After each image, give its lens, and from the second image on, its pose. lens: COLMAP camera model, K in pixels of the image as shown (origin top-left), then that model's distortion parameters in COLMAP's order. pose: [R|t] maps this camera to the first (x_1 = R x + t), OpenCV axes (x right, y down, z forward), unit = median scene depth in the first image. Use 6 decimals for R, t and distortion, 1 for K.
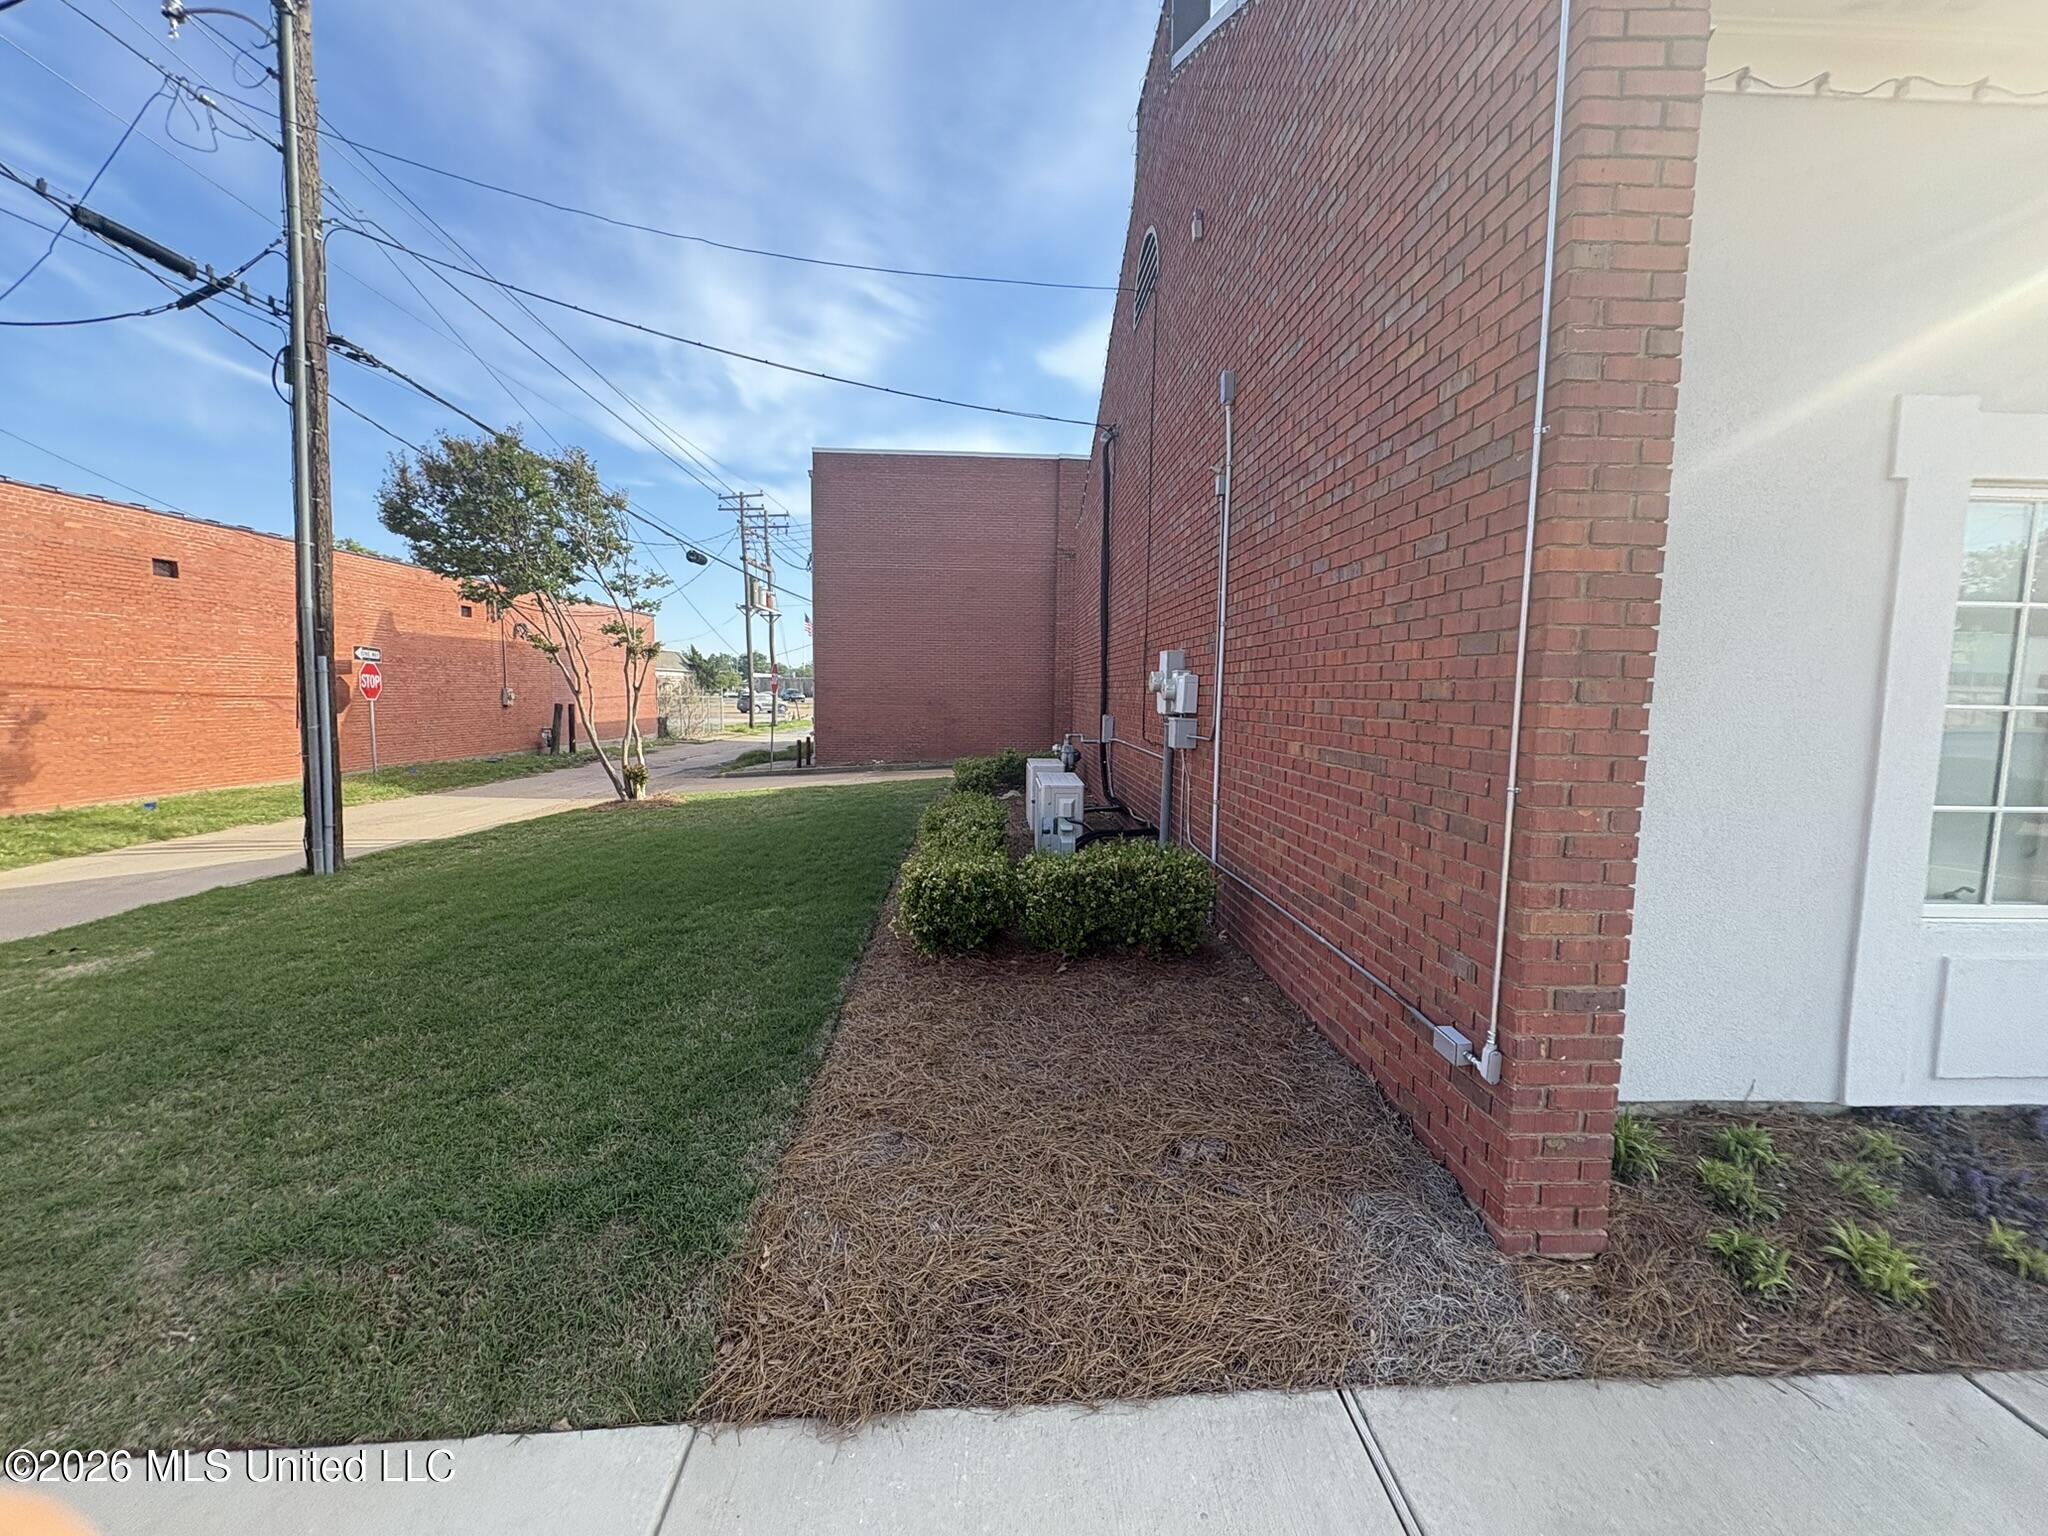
lens RADIAL K [[815.3, 0, 1022.4], [0, 815.3, 771.0], [0, 0, 1]] dist [0.000735, -0.000985]
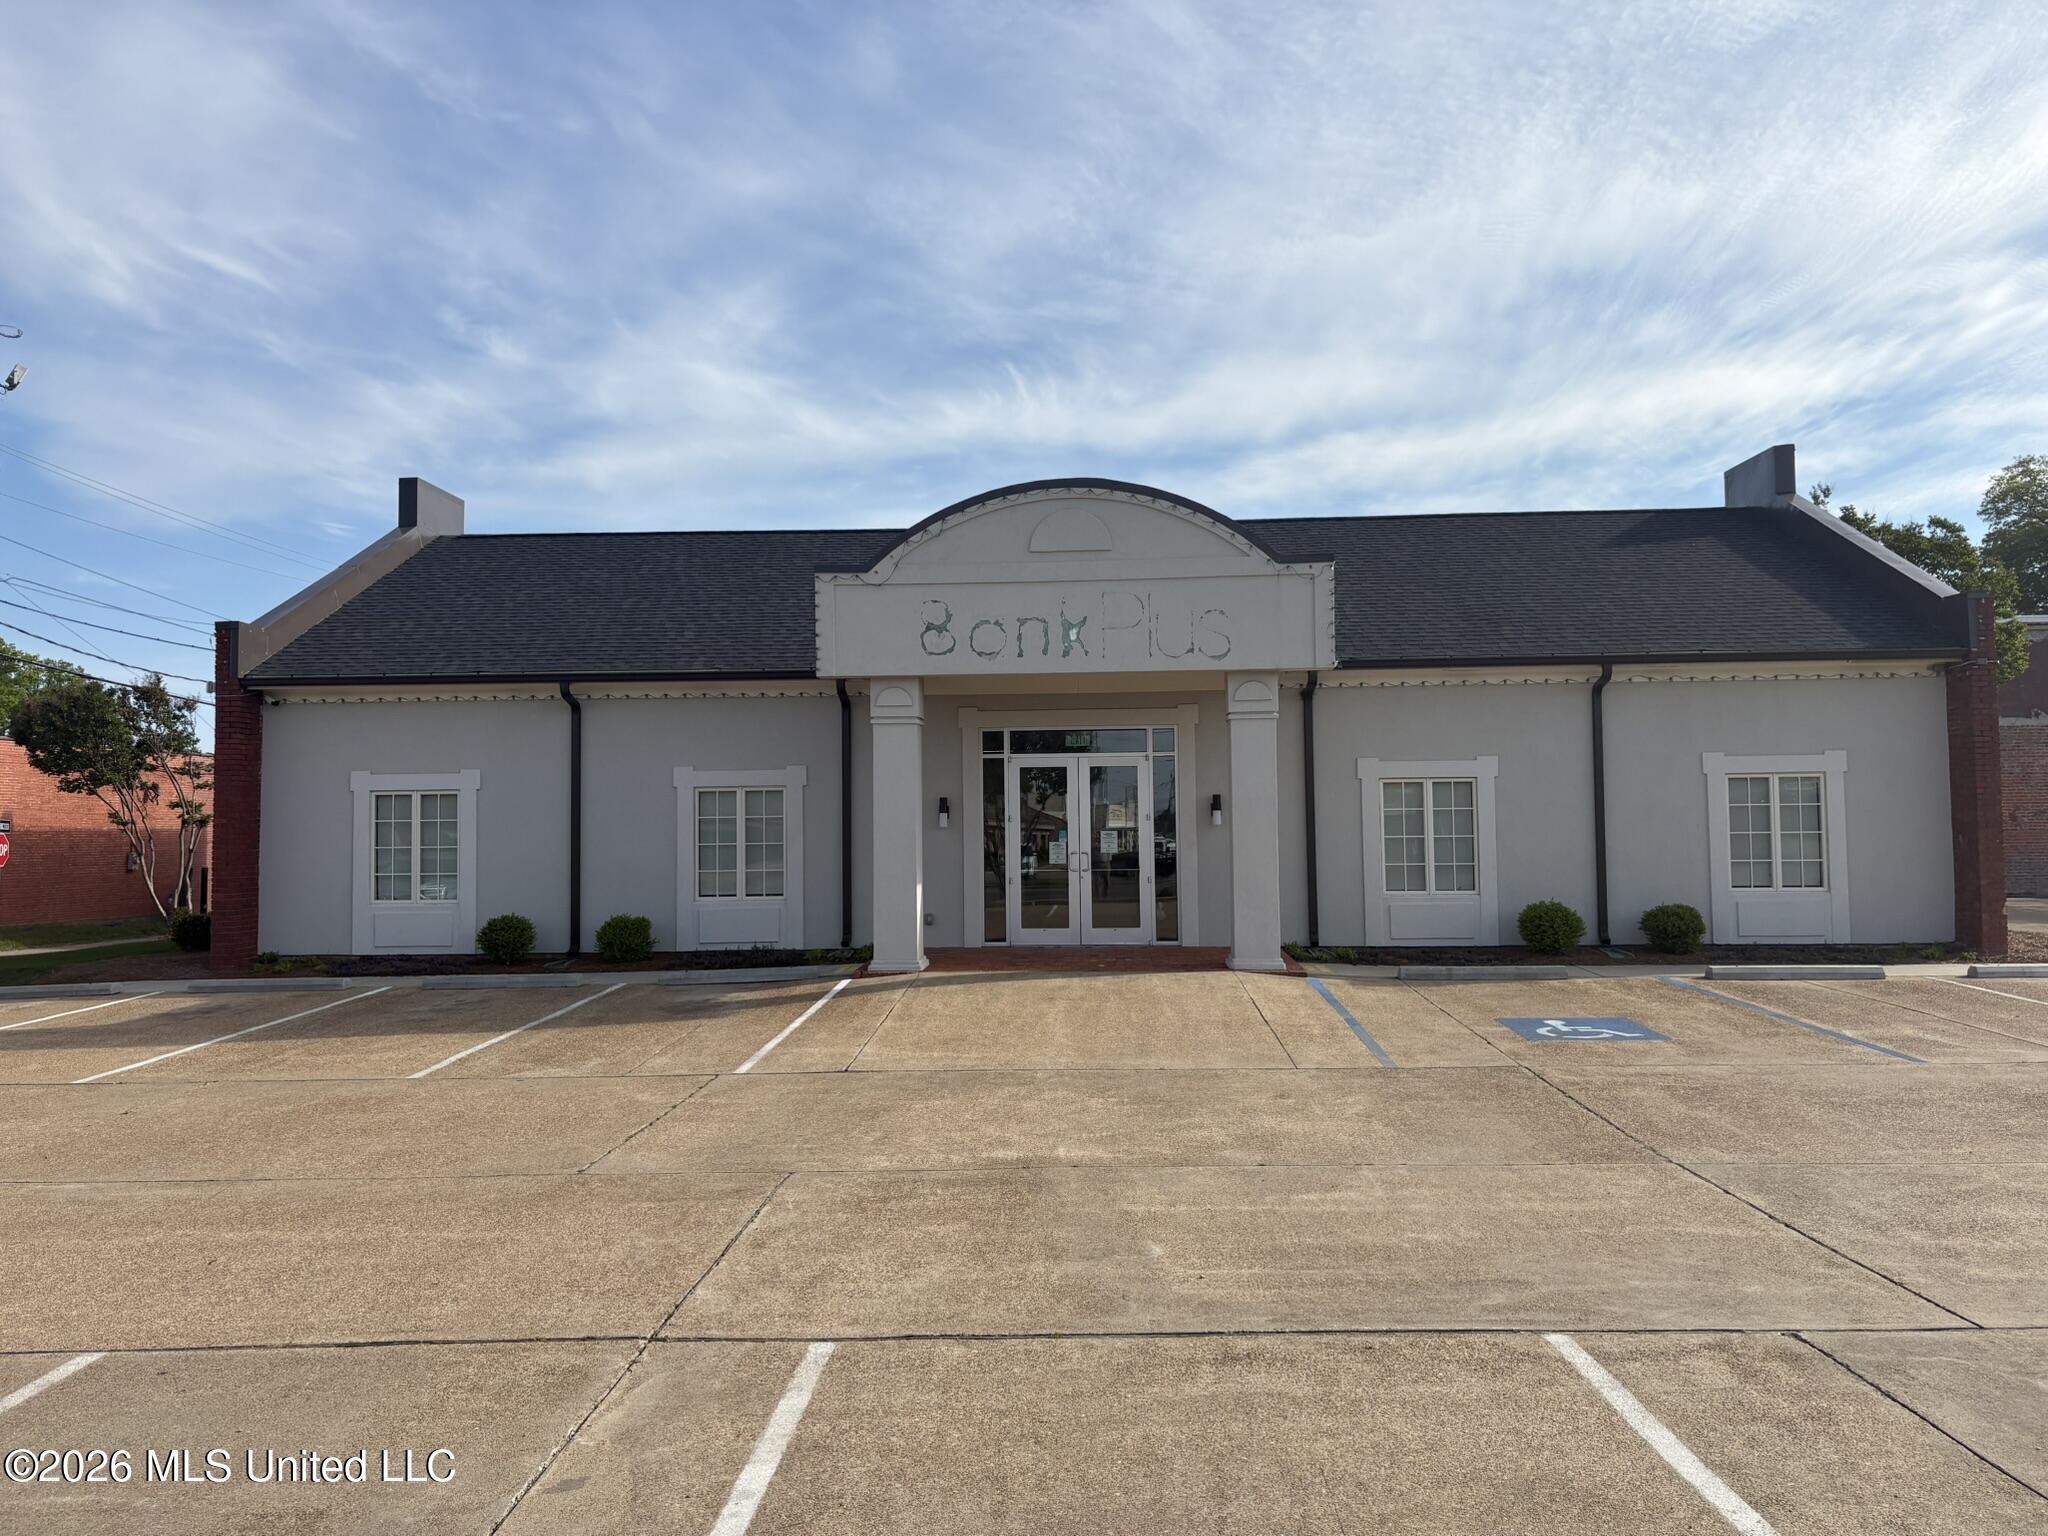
lens RADIAL K [[1546.3, 0, 1017.3], [0, 1546.3, 767.0], [0, 0, 1]] dist [0.063776, -0.074951]
pose [[0.993854, -0.027399, -0.107251, 1.139067], [0.011627, 0.989362, -0.145007, 0.147036], [0.110083, 0.142869, 0.983601, -1.357457]]
